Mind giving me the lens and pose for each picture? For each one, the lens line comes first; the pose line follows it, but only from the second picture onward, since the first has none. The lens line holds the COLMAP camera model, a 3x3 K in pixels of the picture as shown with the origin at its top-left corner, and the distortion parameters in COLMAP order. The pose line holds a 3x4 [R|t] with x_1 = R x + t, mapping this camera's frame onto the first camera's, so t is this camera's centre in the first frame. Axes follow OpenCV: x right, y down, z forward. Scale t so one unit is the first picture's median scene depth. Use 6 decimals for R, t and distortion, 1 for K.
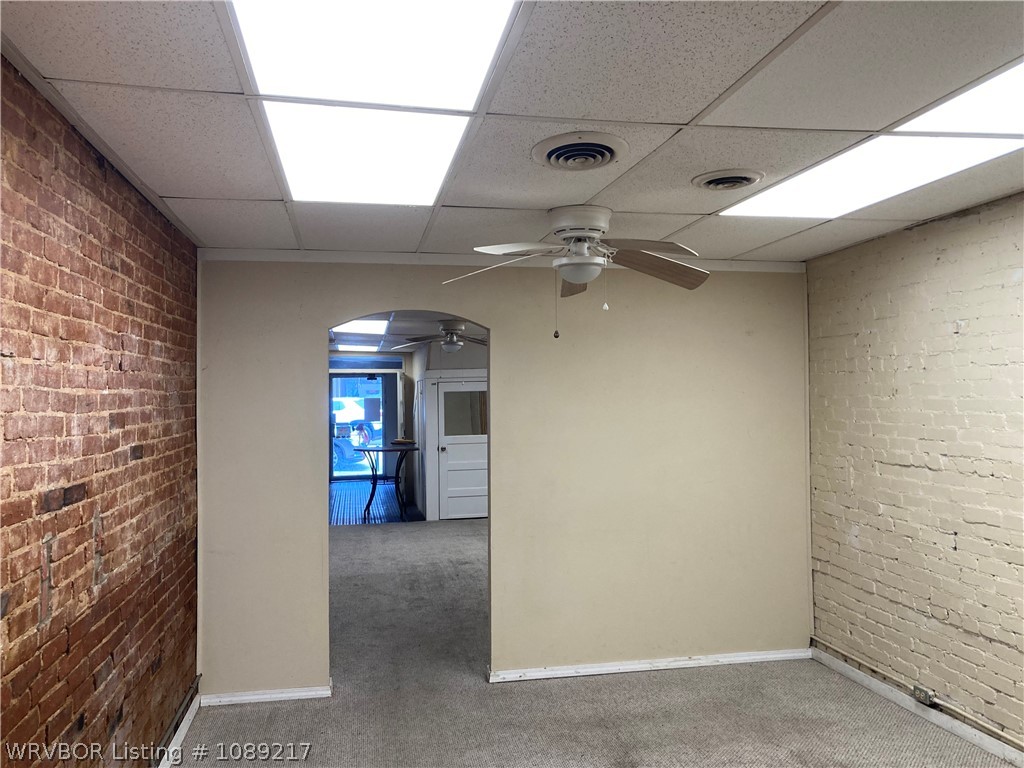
lens RADIAL K [[836.4, 0, 521.1], [0, 836.4, 374.5], [0, 0, 1]] dist [0.026439, -0.004148]
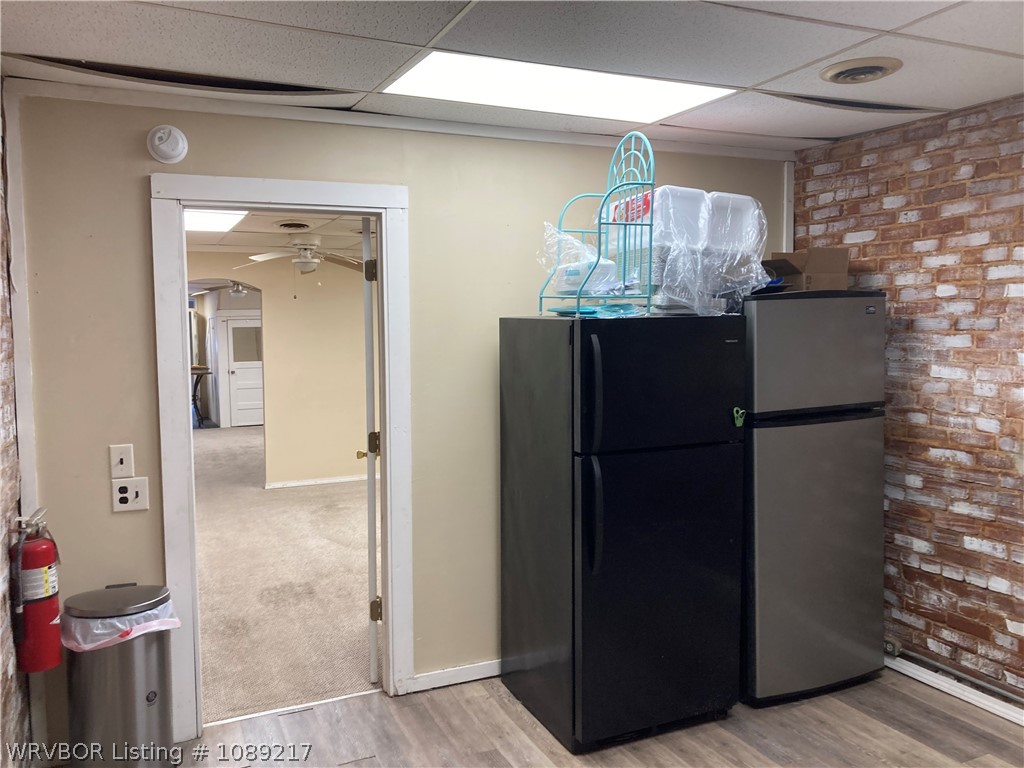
lens RADIAL K [[836.4, 0, 506.7], [0, 836.4, 386.9], [0, 0, 1]] dist [0.026439, -0.004148]
pose [[0.974425, -0.016179, 0.224128, 0.026081], [-0.004241, 0.995903, 0.090329, -0.005954], [-0.224671, -0.088969, 0.970365, -0.326763]]
